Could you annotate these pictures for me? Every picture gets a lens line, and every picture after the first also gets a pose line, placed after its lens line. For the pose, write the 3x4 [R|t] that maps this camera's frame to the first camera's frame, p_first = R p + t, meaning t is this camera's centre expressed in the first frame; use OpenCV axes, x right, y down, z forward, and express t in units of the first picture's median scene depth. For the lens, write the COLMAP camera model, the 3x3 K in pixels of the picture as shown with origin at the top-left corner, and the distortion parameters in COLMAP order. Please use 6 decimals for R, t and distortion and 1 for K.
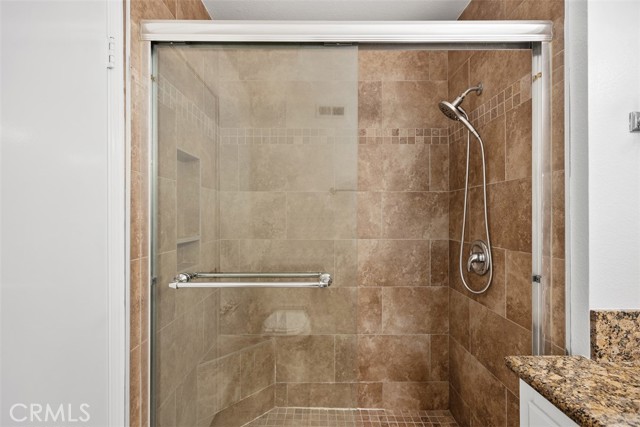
lens RADIAL K [[287.7, 0, 320.3], [0, 287.7, 214.6], [0, 0, 1]] dist [0.004426, 0.000495]
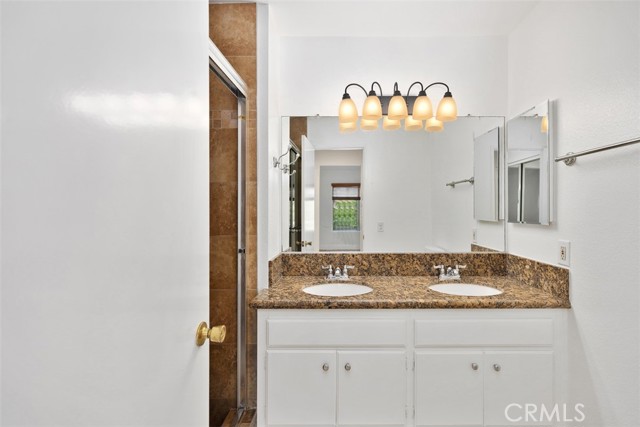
lens RADIAL K [[287.7, 0, 321.3], [0, 287.7, 213.7], [0, 0, 1]] dist [0.004426, 0.000495]
pose [[0.012473, 0.000046, 0.999922, -0.813999], [-0.004218, 0.999991, 0.000007, 0.027732], [-0.999913, -0.004218, 0.012473, 0.603357]]
